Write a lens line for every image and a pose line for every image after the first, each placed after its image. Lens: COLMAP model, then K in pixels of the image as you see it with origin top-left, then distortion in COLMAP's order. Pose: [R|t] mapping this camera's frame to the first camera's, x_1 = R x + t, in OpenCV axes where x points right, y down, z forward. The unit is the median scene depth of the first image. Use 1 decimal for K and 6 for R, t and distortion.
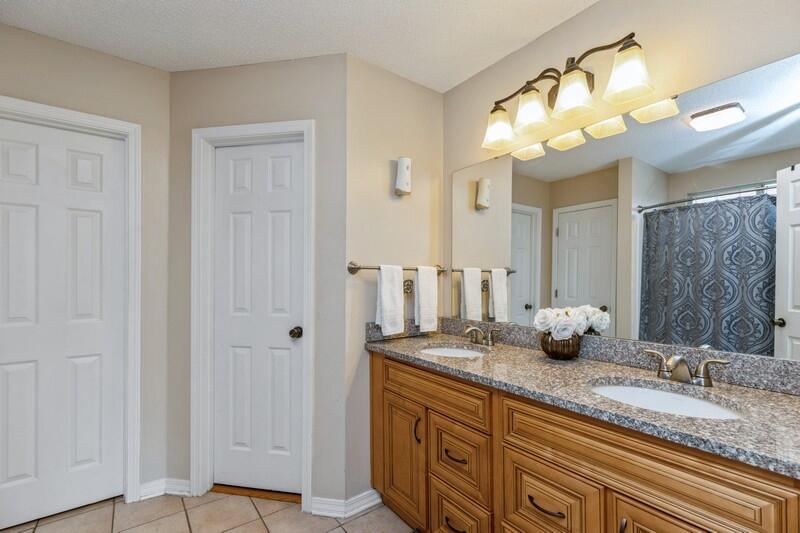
lens RADIAL K [[357.6, 0, 403.0], [0, 357.6, 274.3], [0, 0, 1]] dist [-0.000556, -0.000244]
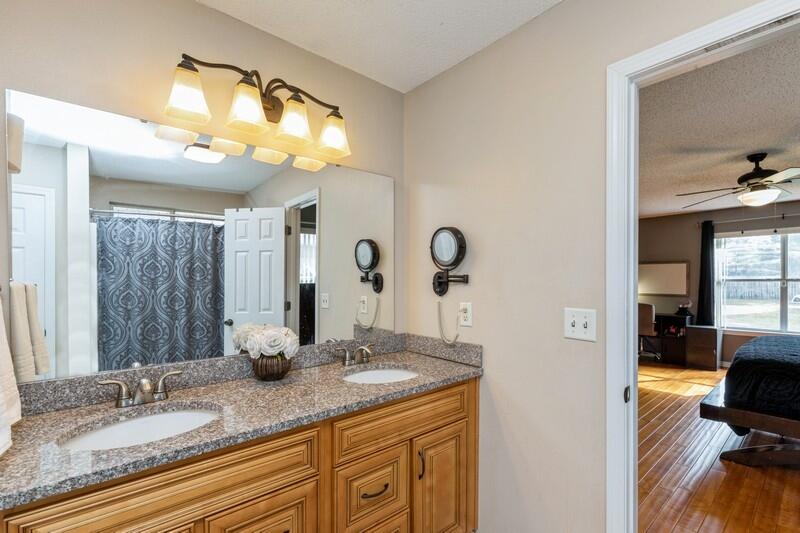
lens RADIAL K [[367.6, 0, 405.1], [0, 367.6, 284.8], [0, 0, 1]] dist [-0.000409, -0.000314]
pose [[-0.076207, -0.010028, 0.997042, -0.636998], [-0.006109, 0.999935, 0.009590, -0.040303], [-0.997073, -0.005361, -0.076263, 0.767412]]
